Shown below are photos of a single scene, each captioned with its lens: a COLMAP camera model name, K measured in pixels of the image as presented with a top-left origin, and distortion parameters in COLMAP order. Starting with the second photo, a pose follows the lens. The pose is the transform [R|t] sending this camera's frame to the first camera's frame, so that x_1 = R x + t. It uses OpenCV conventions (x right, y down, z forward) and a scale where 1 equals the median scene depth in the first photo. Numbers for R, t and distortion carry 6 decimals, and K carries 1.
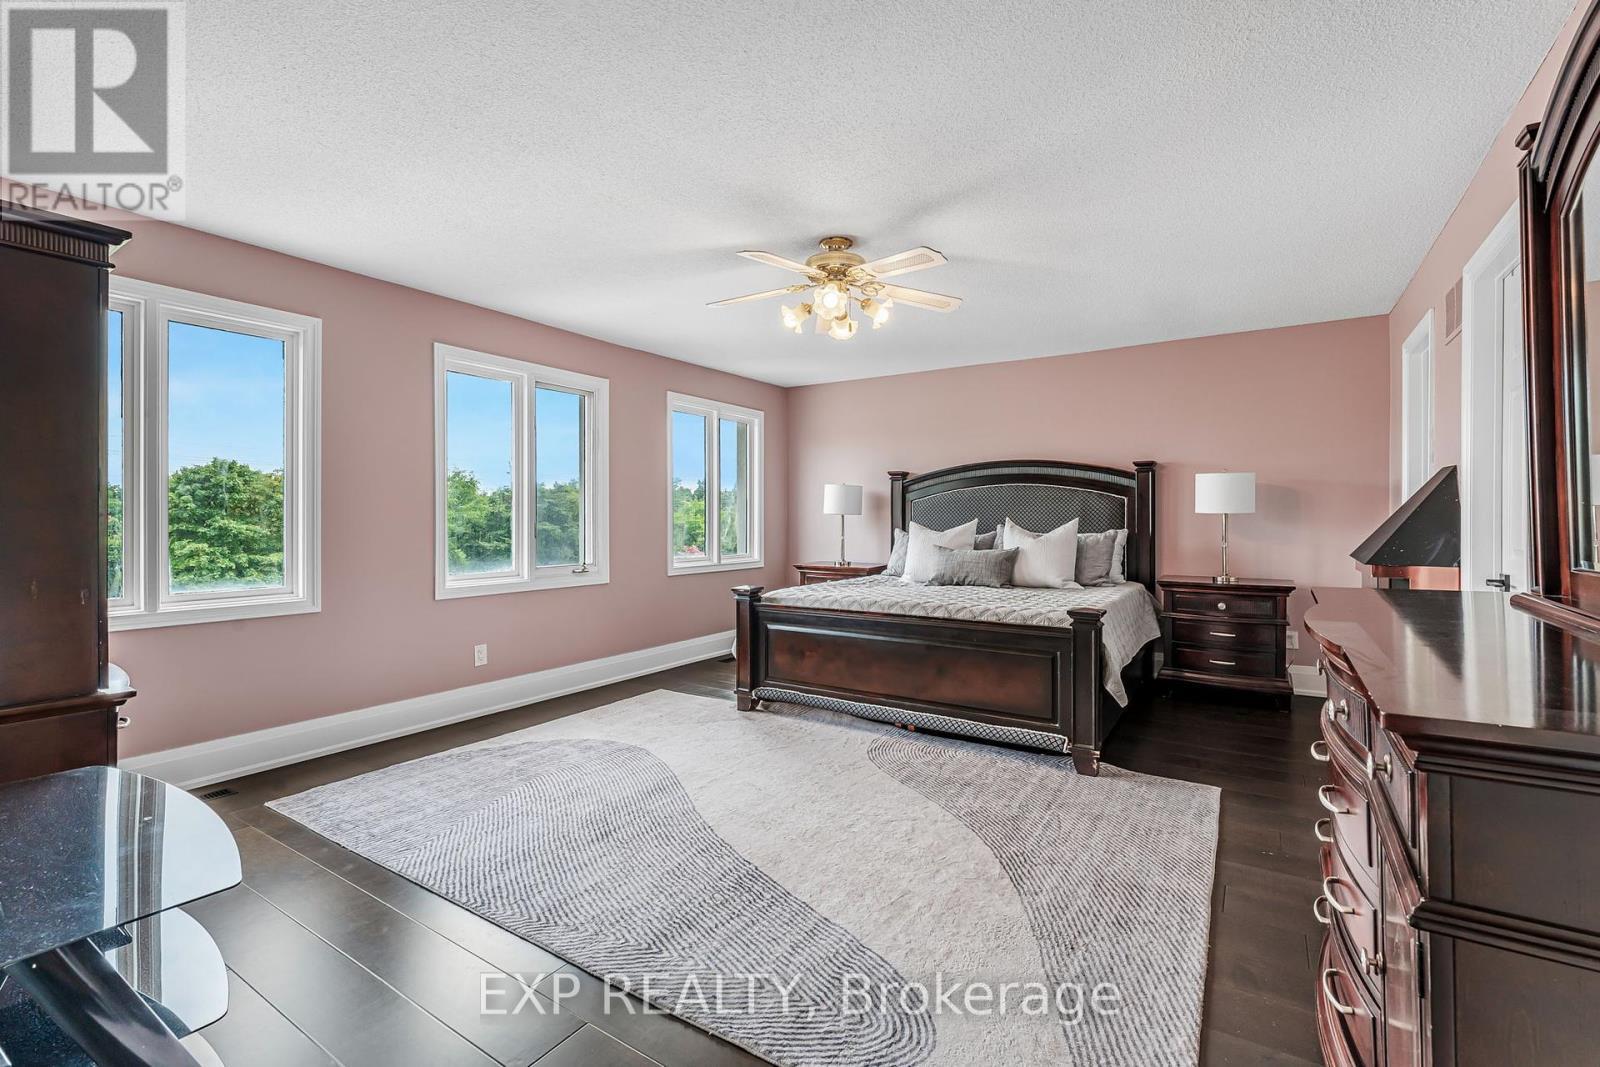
lens RADIAL K [[710.2, 0, 798.7], [0, 710.2, 515.8], [0, 0, 1]] dist [0.024624, 0.000030]
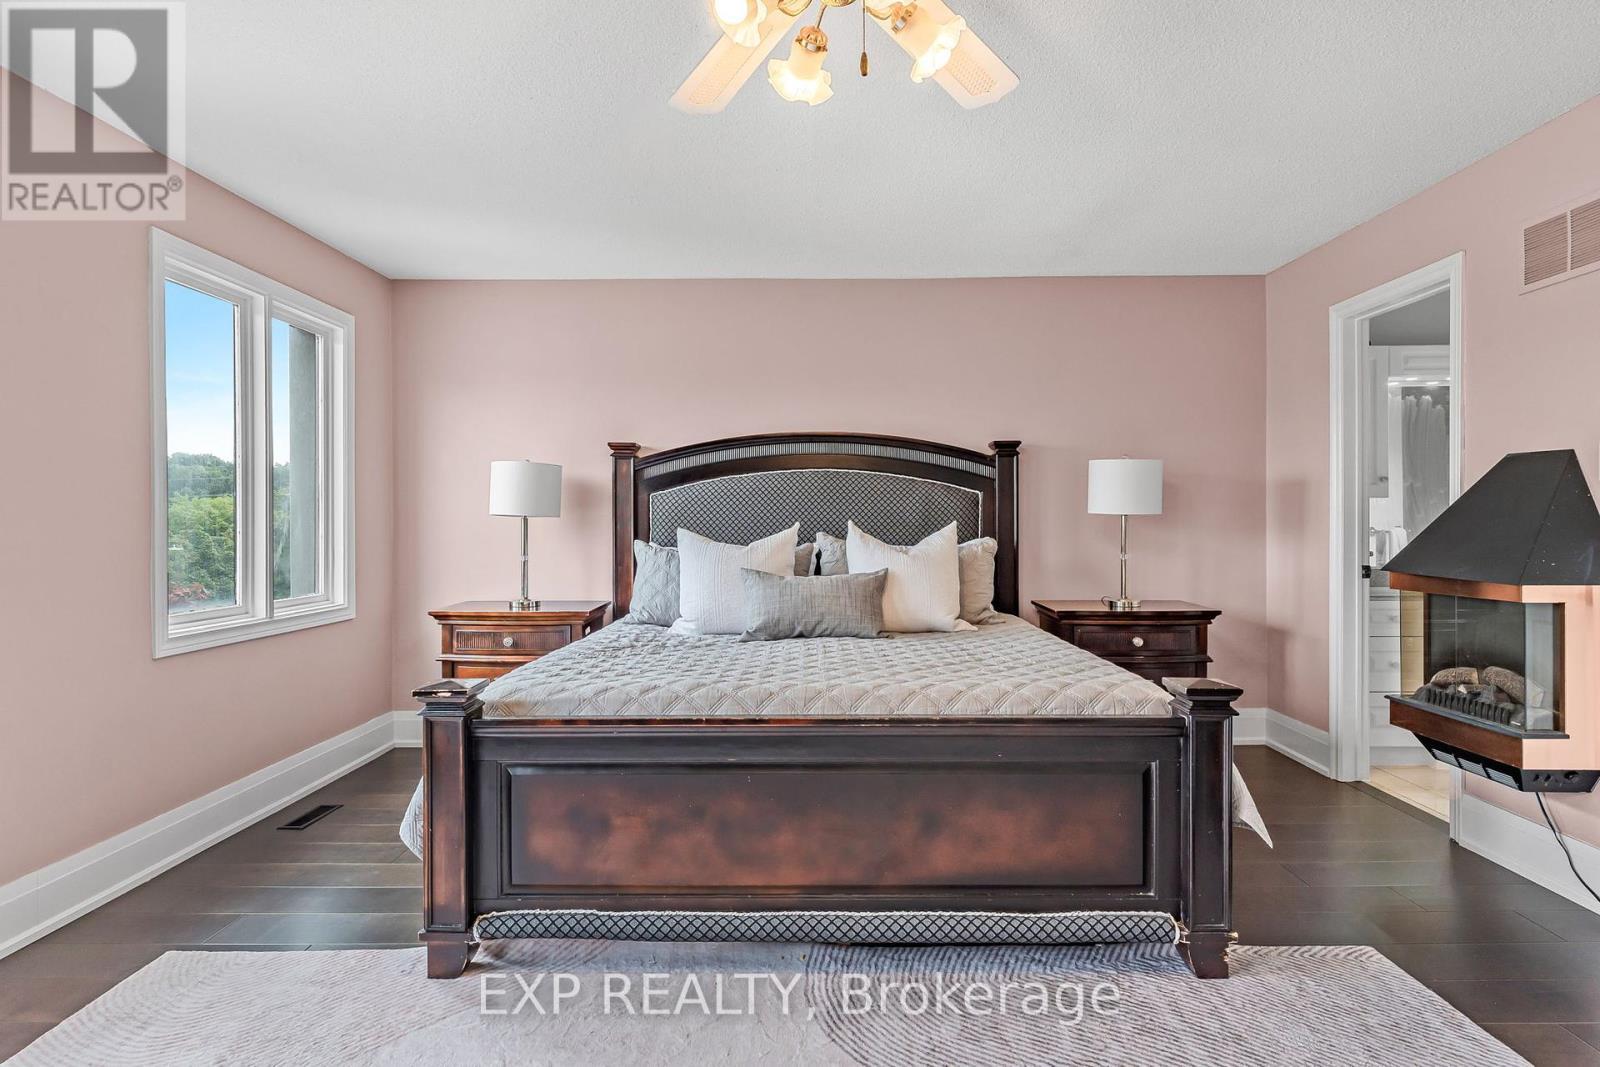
lens RADIAL K [[865.4, 0, 798.6], [0, 865.4, 523.9], [0, 0, 1]] dist [-0.002591, 0.000846]
pose [[0.842628, -0.001899, 0.538492, -0.153348], [0.001441, 0.999998, 0.001272, 0.004402], [-0.538494, -0.000296, 0.842630, 0.397260]]
